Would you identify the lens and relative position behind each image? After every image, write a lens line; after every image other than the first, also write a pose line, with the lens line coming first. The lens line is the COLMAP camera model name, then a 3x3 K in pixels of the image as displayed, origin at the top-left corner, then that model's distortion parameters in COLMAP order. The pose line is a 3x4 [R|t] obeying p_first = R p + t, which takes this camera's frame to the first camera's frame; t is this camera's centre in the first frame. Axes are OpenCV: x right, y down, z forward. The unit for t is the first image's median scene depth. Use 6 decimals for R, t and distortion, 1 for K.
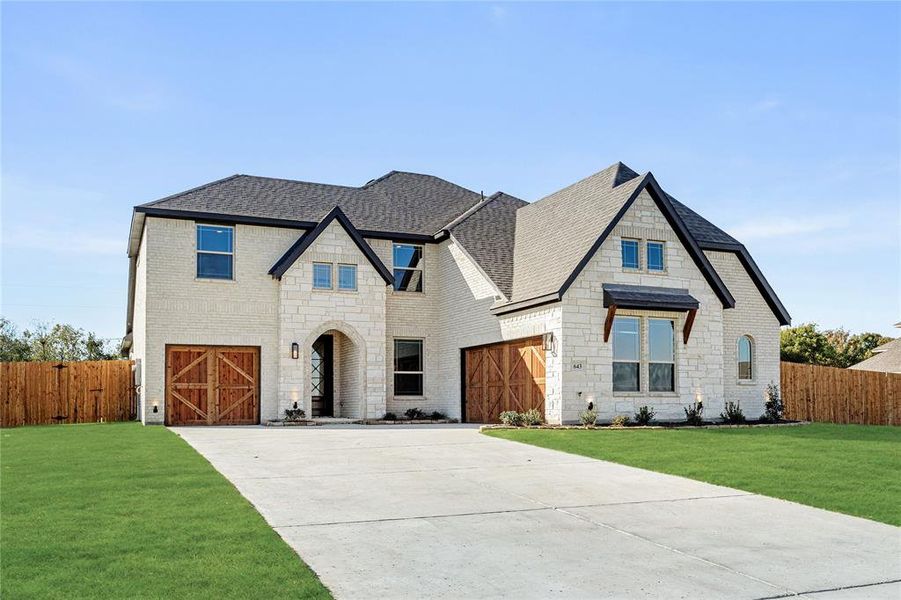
lens RADIAL K [[861.9, 0, 450.8], [0, 861.9, 350.7], [0, 0, 1]] dist [-0.002425, -0.000869]
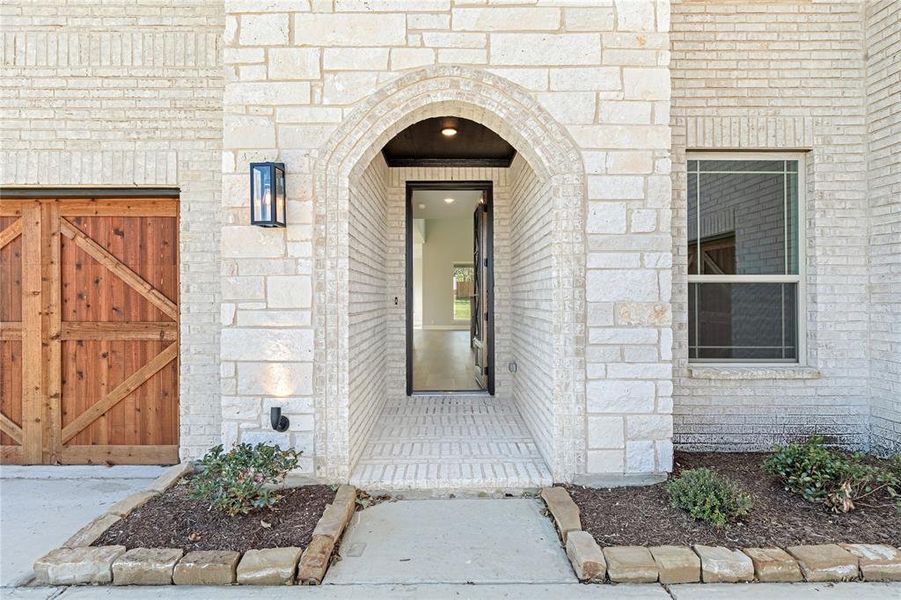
lens RADIAL K [[387.1, 0, 447.9], [0, 387.1, 290.9], [0, 0, 1]] dist [0.000159, 0.000078]
pose [[0.904800, 0.002918, -0.425826, -0.090947], [0.021410, 0.998400, 0.052334, 0.022701], [0.425298, -0.056469, 0.903290, 0.930449]]
